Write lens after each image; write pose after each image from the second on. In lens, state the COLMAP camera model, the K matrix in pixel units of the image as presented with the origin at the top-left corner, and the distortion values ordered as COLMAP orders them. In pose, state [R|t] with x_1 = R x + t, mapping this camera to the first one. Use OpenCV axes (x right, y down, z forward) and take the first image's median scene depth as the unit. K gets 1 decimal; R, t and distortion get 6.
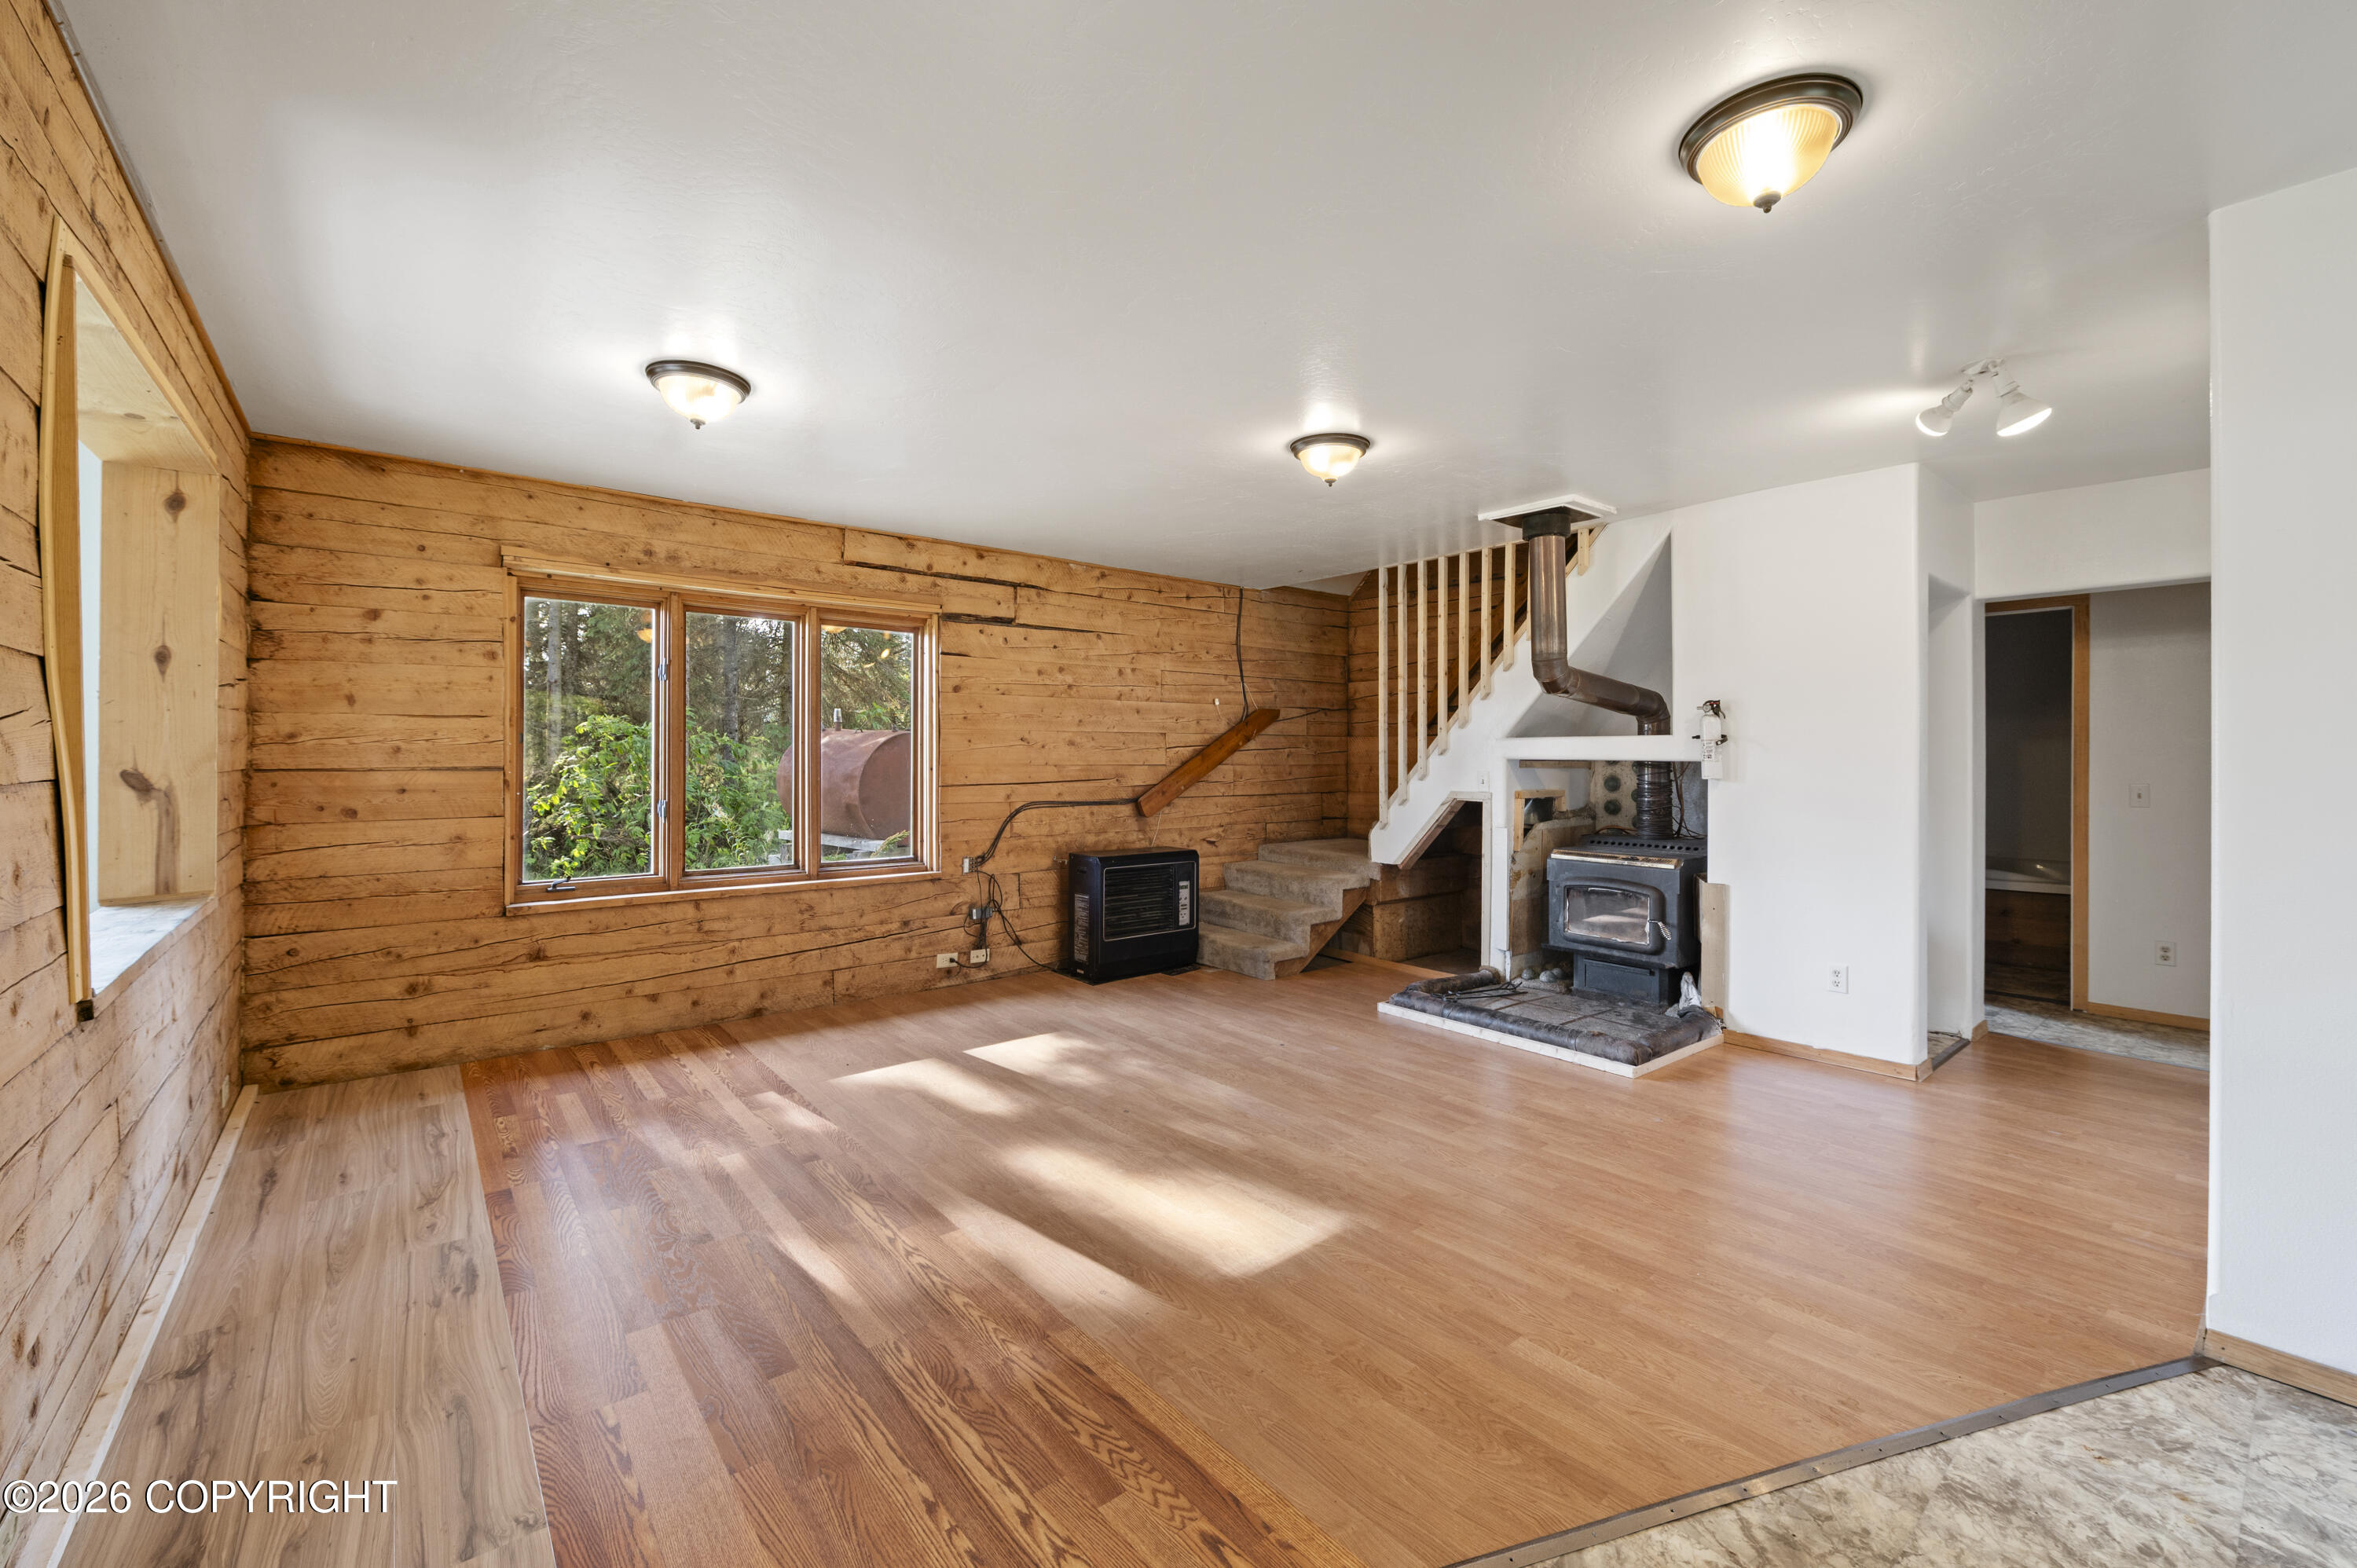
lens RADIAL K [[941.4, 0, 1179.3], [0, 941.4, 751.4], [0, 0, 1]] dist [-0.006708, -0.000710]
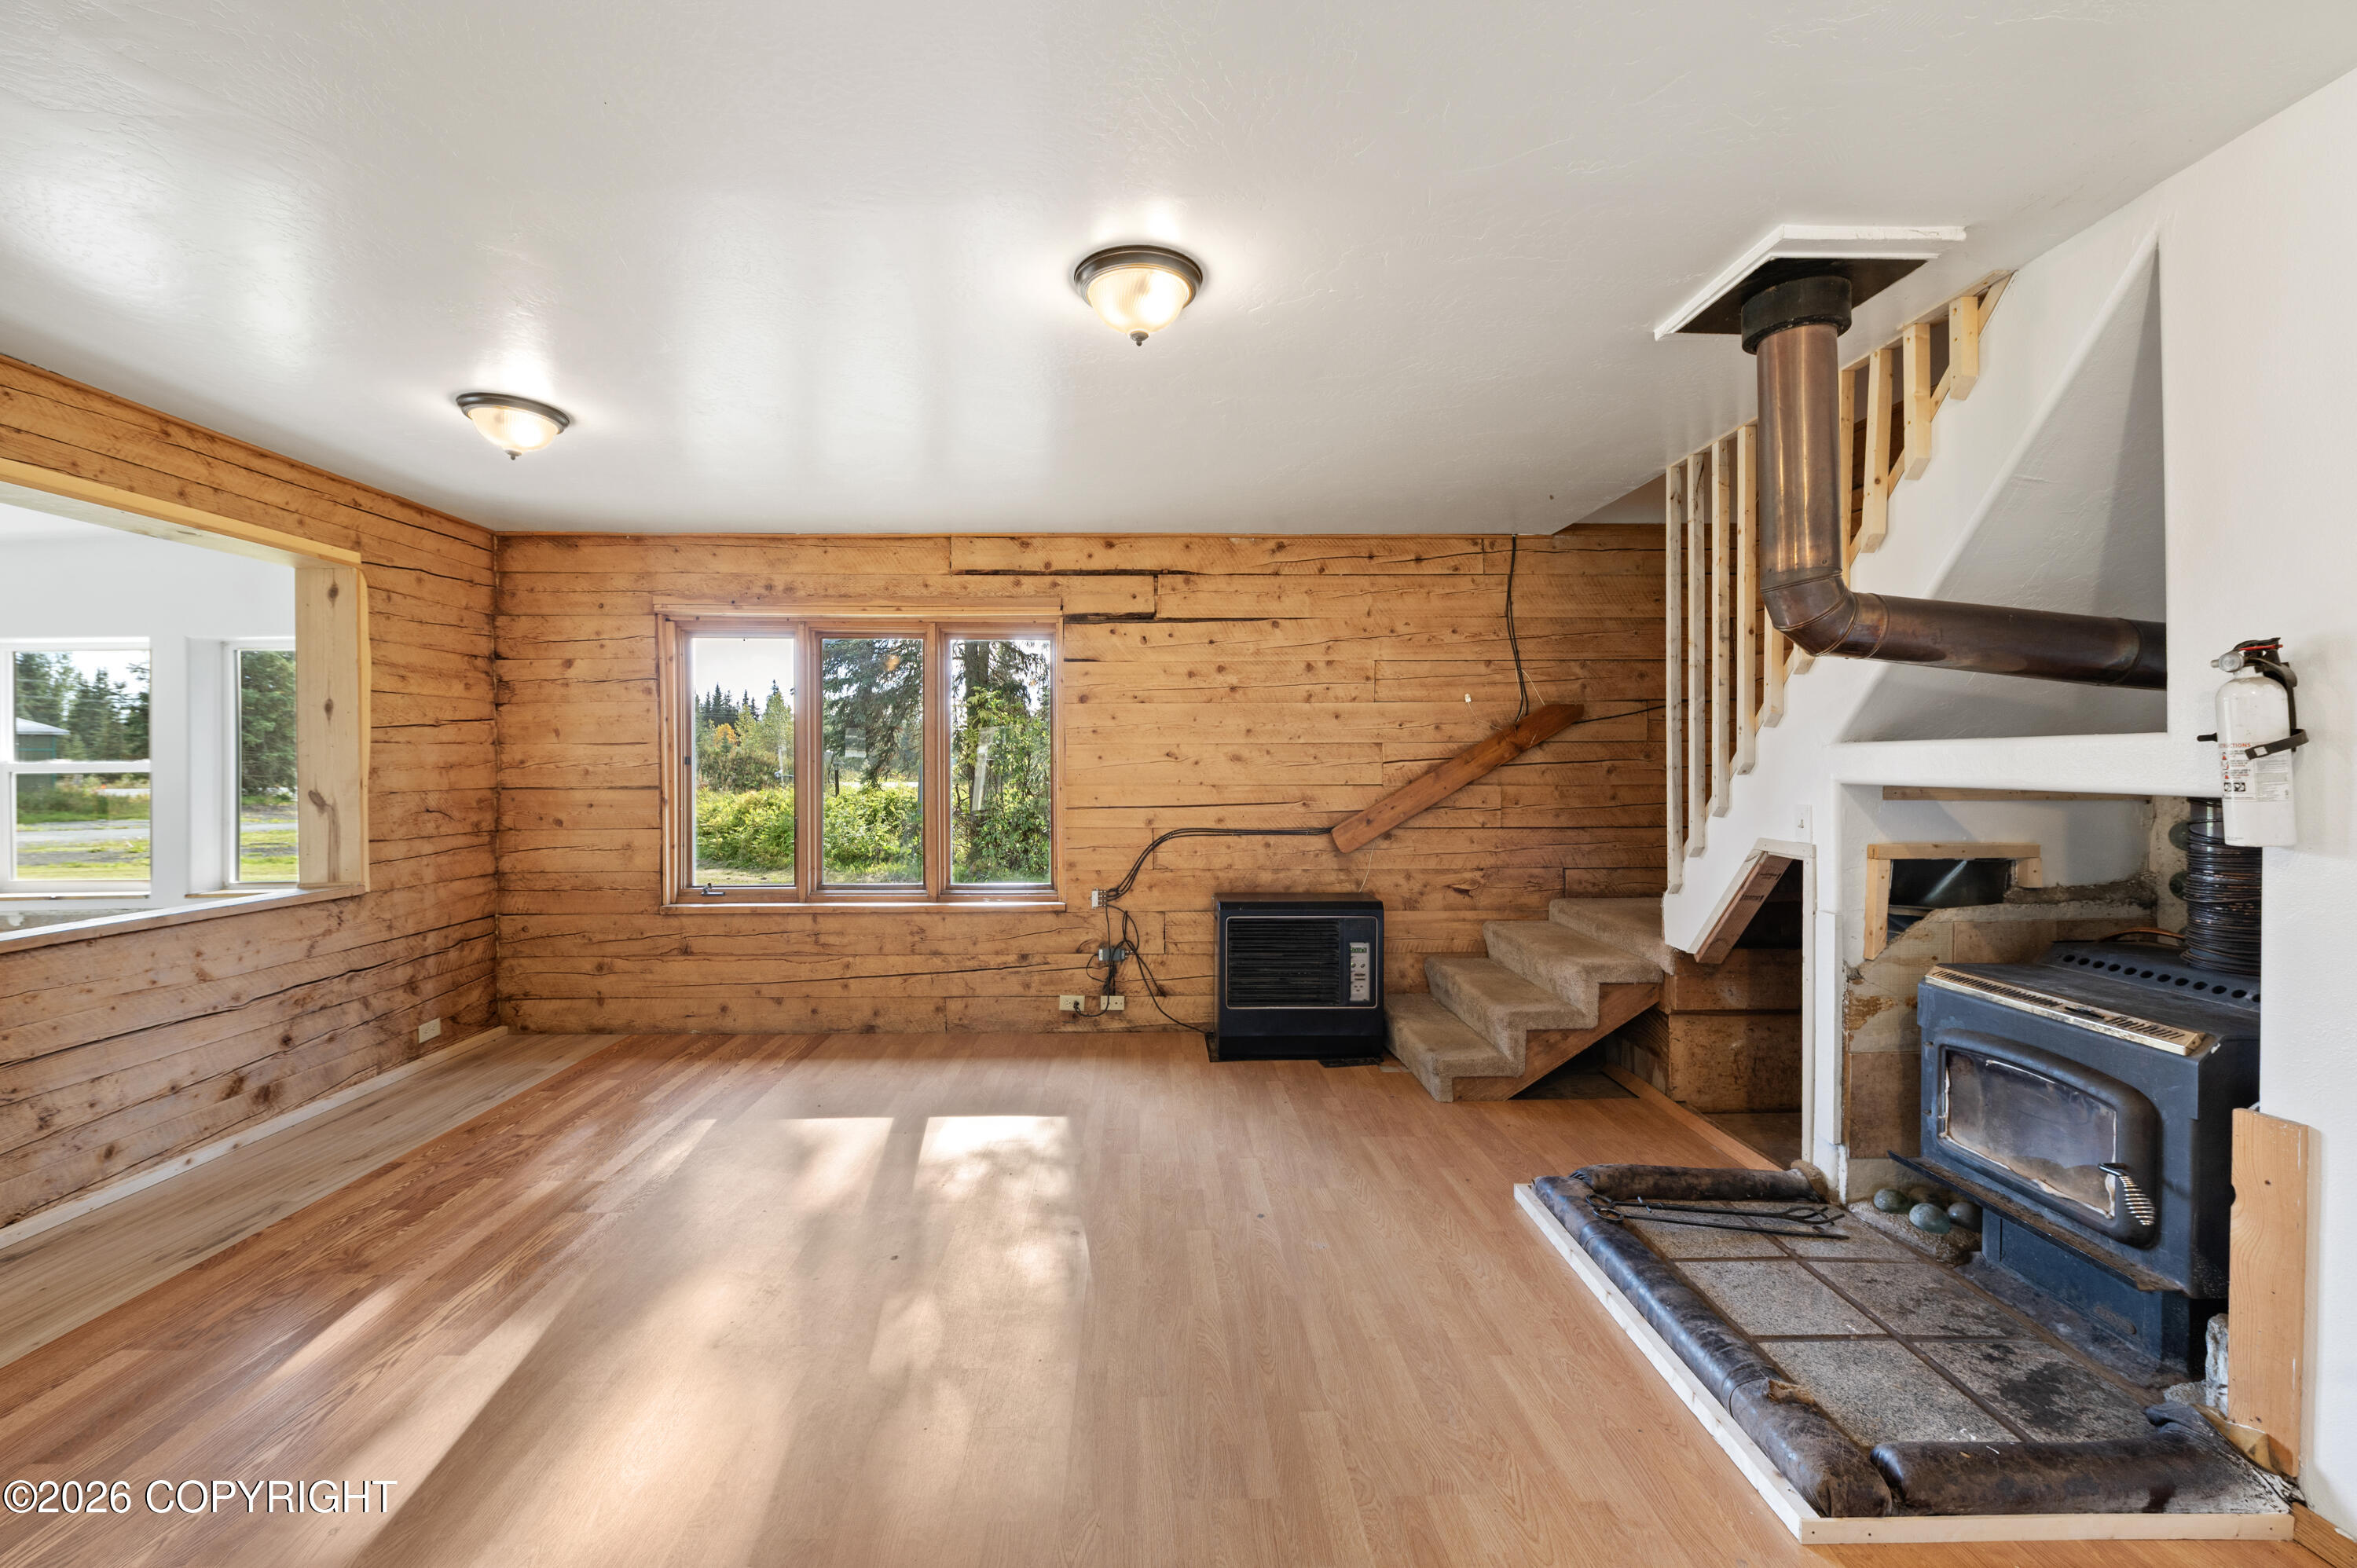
lens RADIAL K [[941.4, 0, 1179.4], [0, 941.4, 763.1], [0, 0, 1]] dist [-0.006708, -0.000710]
pose [[0.789466, -0.004539, -0.613777, 0.414462], [0.007732, 0.999967, 0.002551, -0.008098], [0.613745, -0.006760, 0.789475, 0.389531]]
